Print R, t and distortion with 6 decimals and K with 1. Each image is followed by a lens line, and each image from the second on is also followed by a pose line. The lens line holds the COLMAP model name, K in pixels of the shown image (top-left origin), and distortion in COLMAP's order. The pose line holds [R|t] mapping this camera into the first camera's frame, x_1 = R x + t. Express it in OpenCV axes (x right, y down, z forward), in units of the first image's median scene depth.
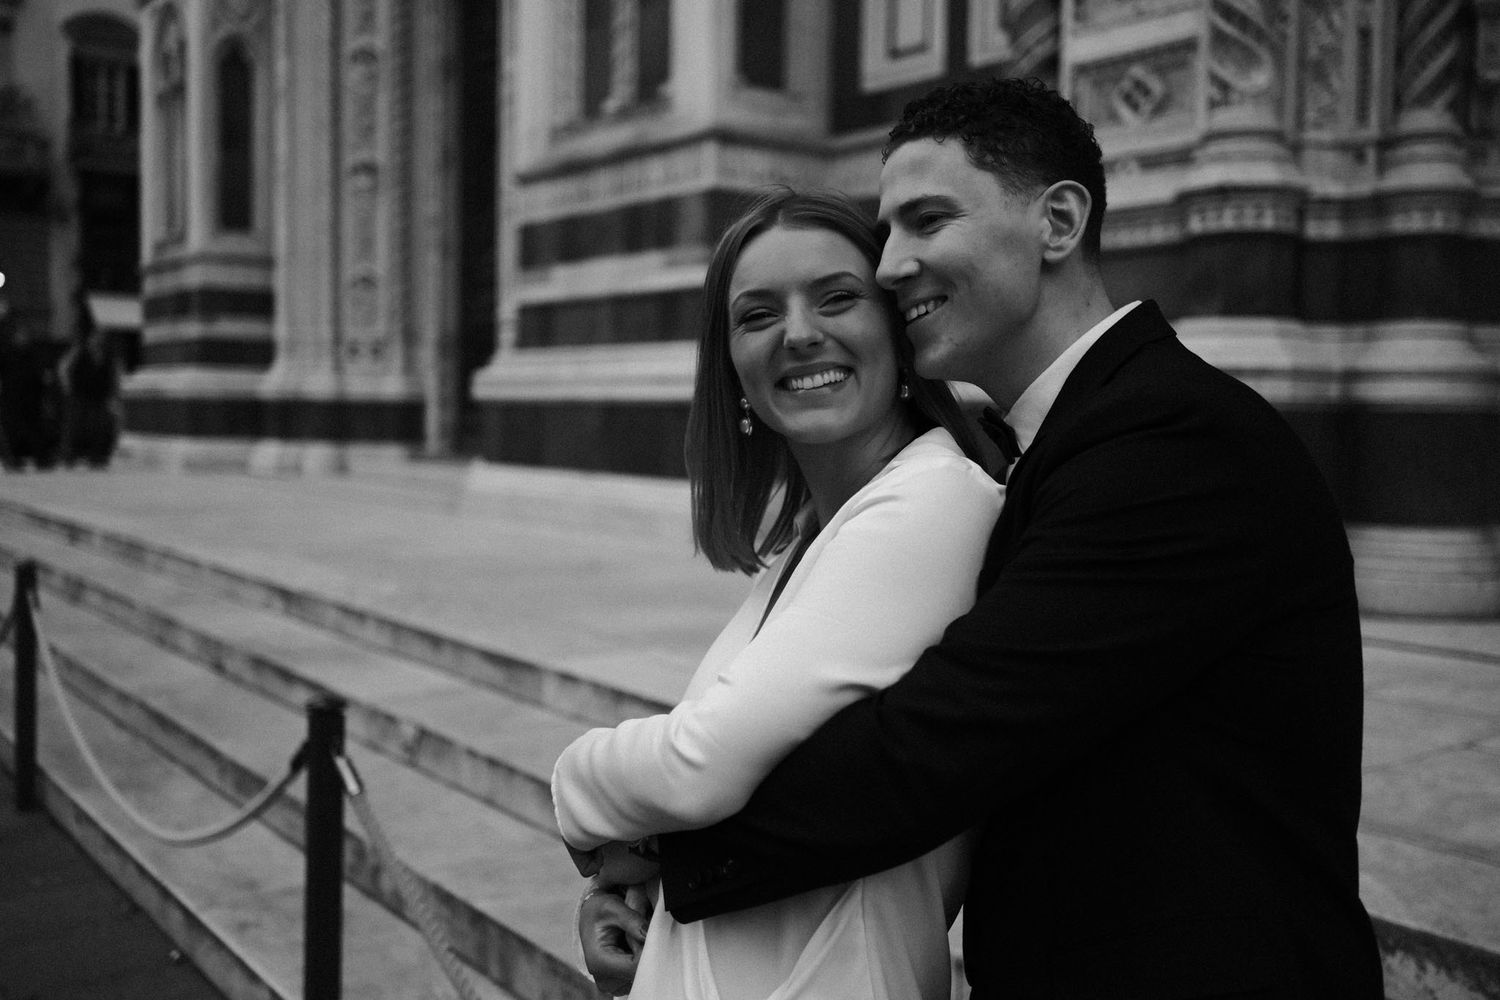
lens RADIAL K [[1556.5, 0, 750.0], [0, 1556.5, 500.0], [0, 0, 1]] dist [0.007348, -0.001106]
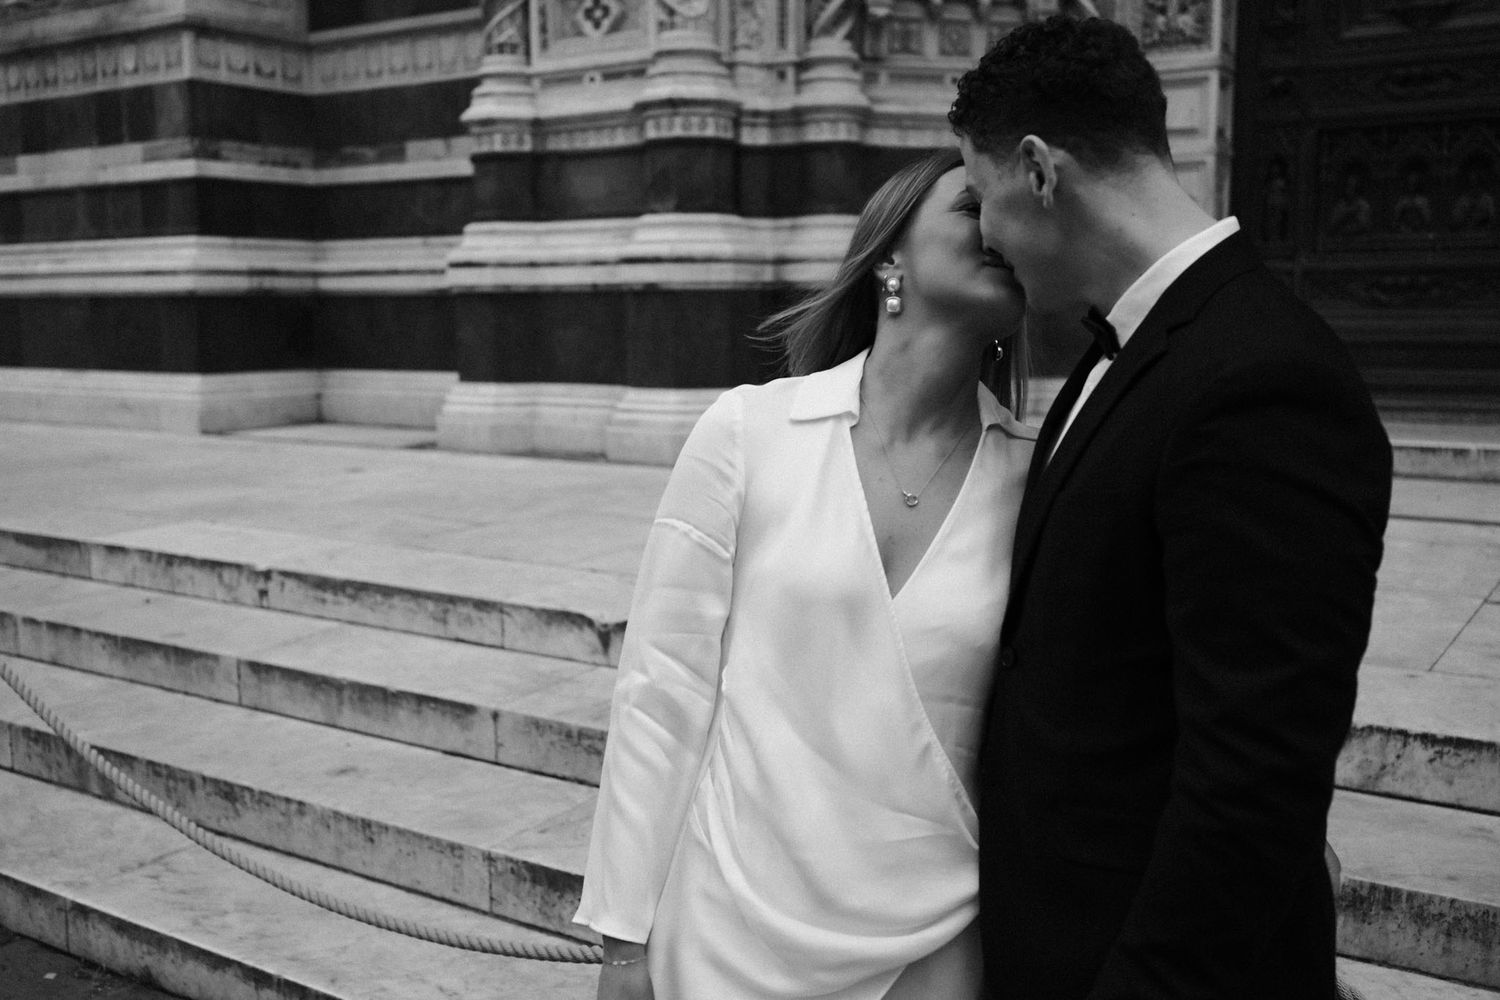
lens RADIAL K [[1556.5, 0, 750.0], [0, 1556.5, 500.0], [0, 0, 1]] dist [0.007348, -0.001106]
pose [[0.945011, -0.062760, 0.320960, -0.035165], [0.039047, 0.996046, 0.079799, 0.007453], [-0.324699, -0.062878, 0.943725, -0.139043]]
